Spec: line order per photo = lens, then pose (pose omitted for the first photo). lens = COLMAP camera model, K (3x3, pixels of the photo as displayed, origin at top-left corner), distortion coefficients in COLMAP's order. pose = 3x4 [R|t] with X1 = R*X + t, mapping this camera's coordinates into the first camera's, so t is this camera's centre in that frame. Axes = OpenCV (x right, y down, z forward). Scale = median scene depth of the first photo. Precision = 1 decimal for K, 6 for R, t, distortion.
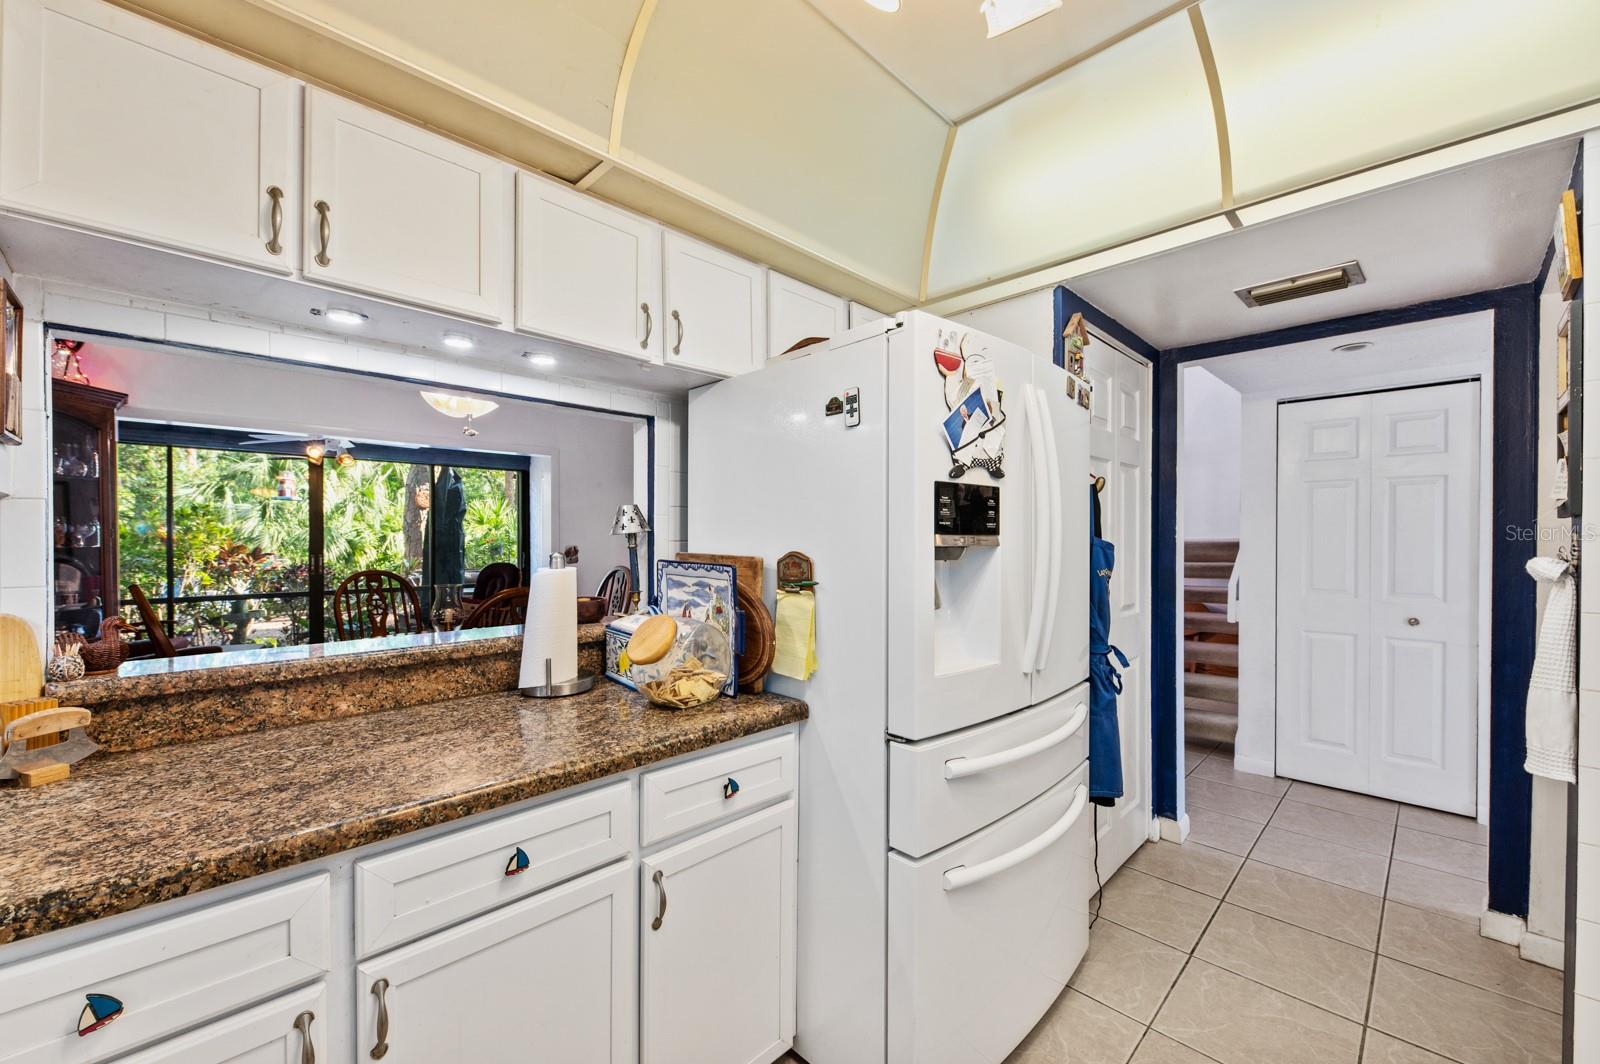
lens RADIAL K [[625.8, 0, 796.5], [0, 625.8, 539.0], [0, 0, 1]] dist [-0.001129, -0.000746]
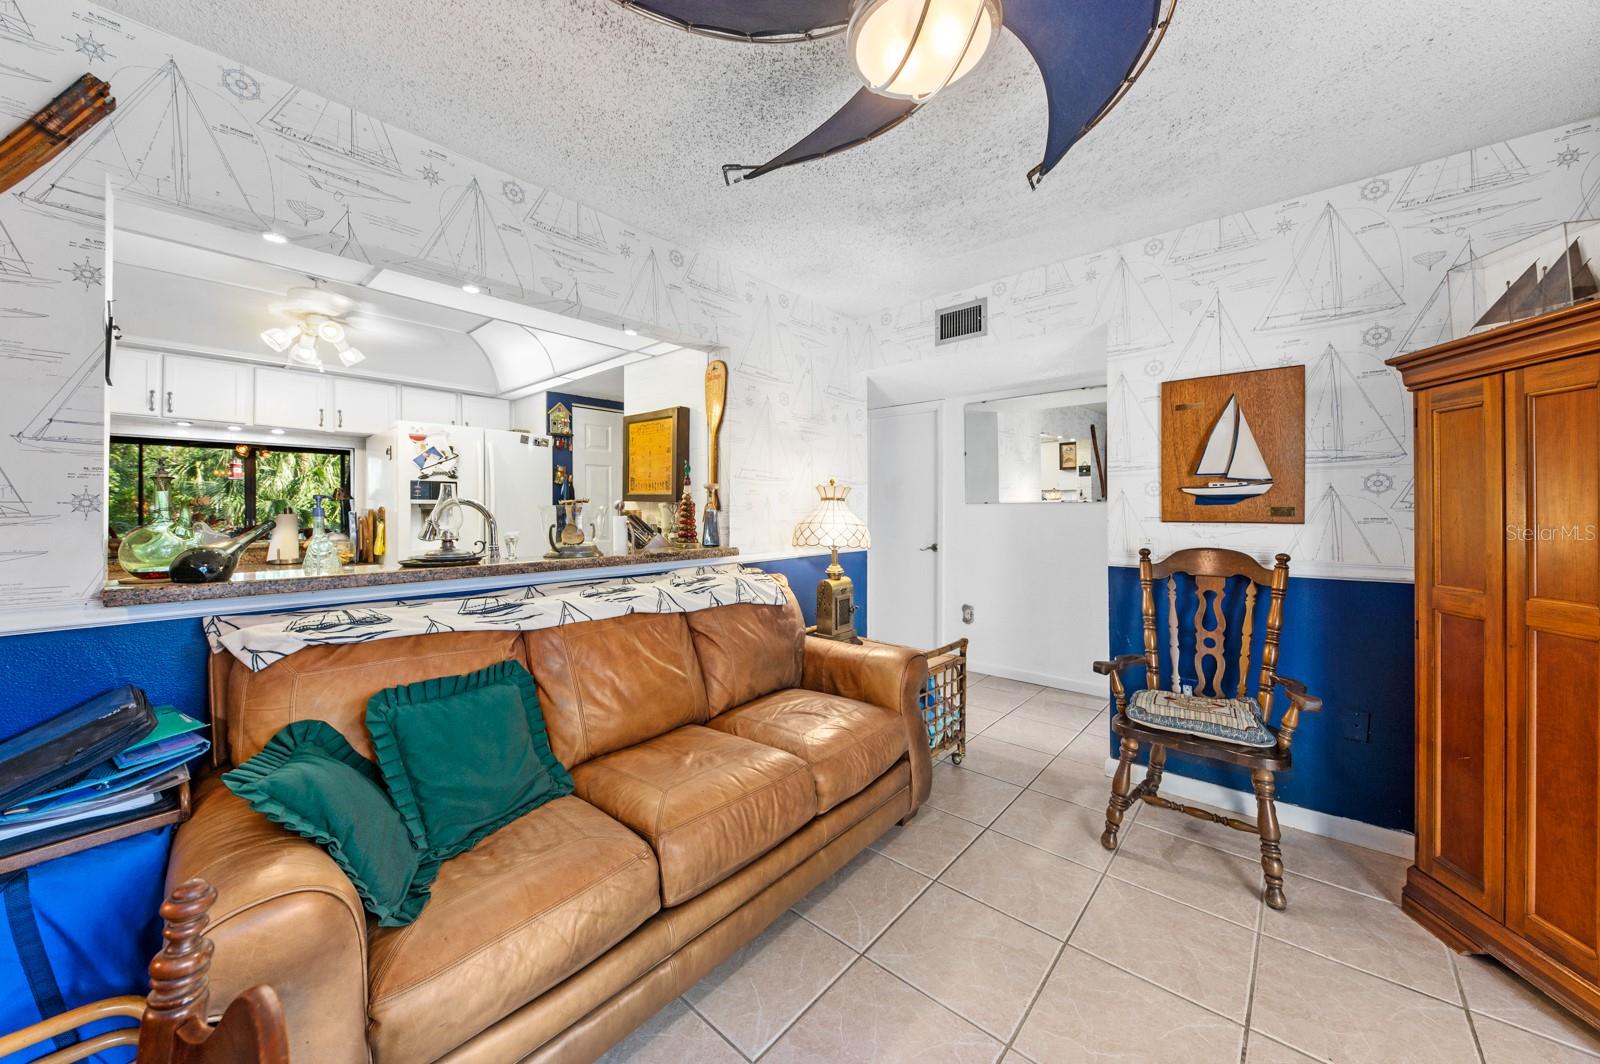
lens RADIAL K [[569.3, 0, 796.9], [0, 569.3, 508.3], [0, 0, 1]] dist [0.000321, -0.000107]
pose [[0.998347, -0.003334, 0.057383, 1.755388], [0.003613, 0.999982, -0.004750, 0.048761], [-0.057366, 0.004950, 0.998341, -1.605388]]
